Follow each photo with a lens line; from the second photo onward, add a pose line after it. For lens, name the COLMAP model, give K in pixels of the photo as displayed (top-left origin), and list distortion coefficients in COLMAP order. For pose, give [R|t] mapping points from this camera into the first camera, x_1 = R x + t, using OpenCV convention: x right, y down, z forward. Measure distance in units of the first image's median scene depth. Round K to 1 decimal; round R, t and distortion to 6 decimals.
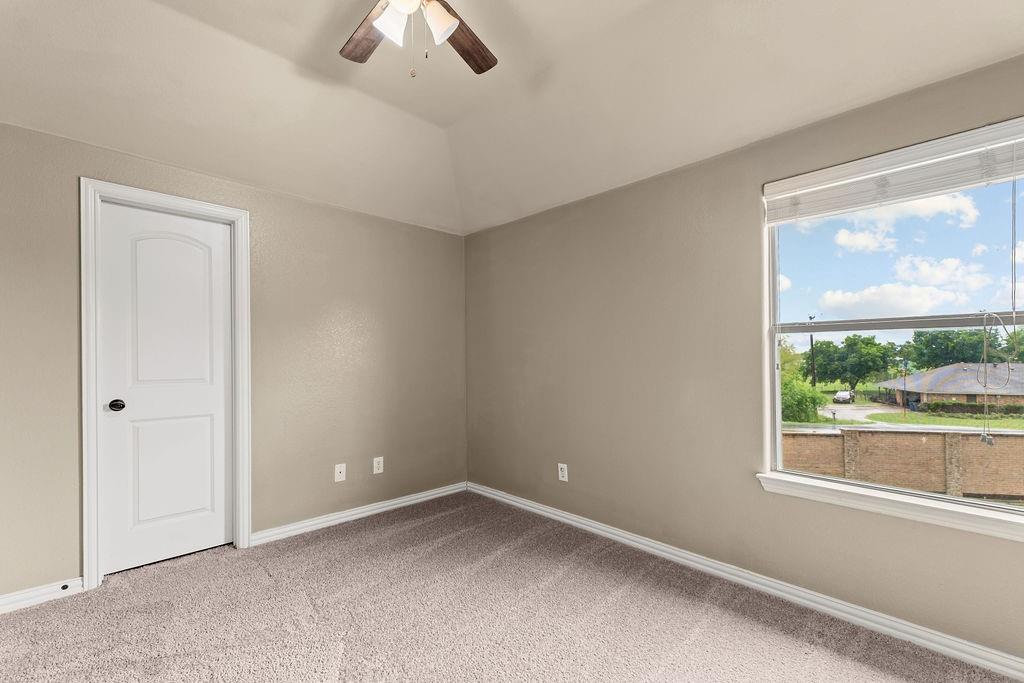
lens RADIAL K [[438.0, 0, 512.9], [0, 438.0, 360.9], [0, 0, 1]] dist [0.000225, 0.000026]
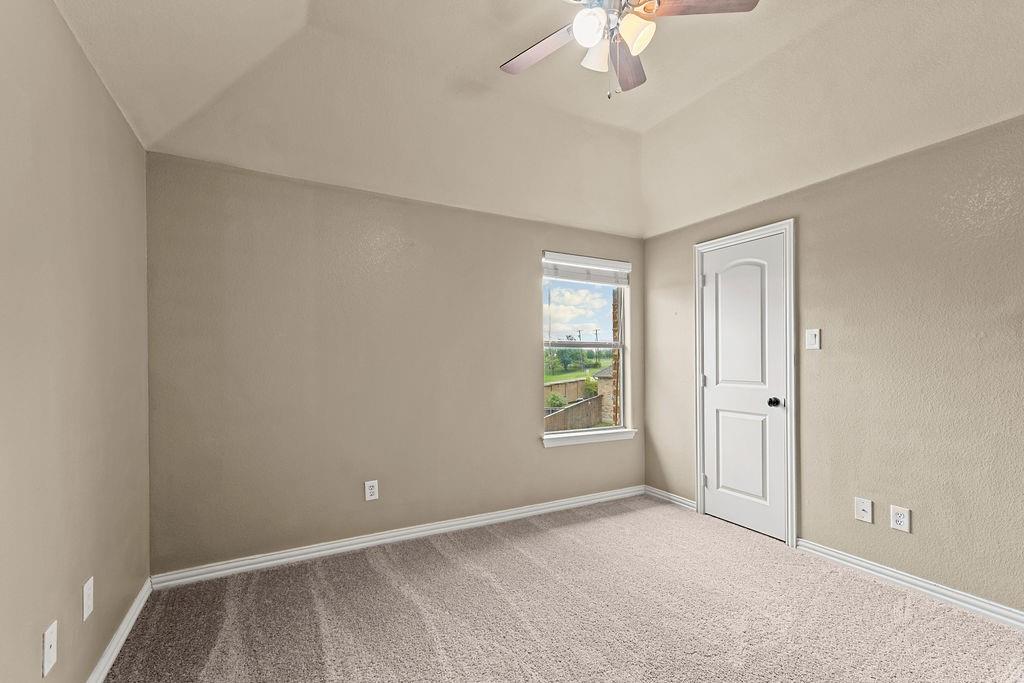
lens RADIAL K [[438.0, 0, 512.9], [0, 438.0, 360.9], [0, 0, 1]] dist [0.000225, 0.000026]
pose [[0.262794, 0.010302, 0.964797, -0.982278], [0.012410, 0.999824, -0.014056, 0.017252], [-0.964772, 0.015667, 0.262620, 0.692059]]
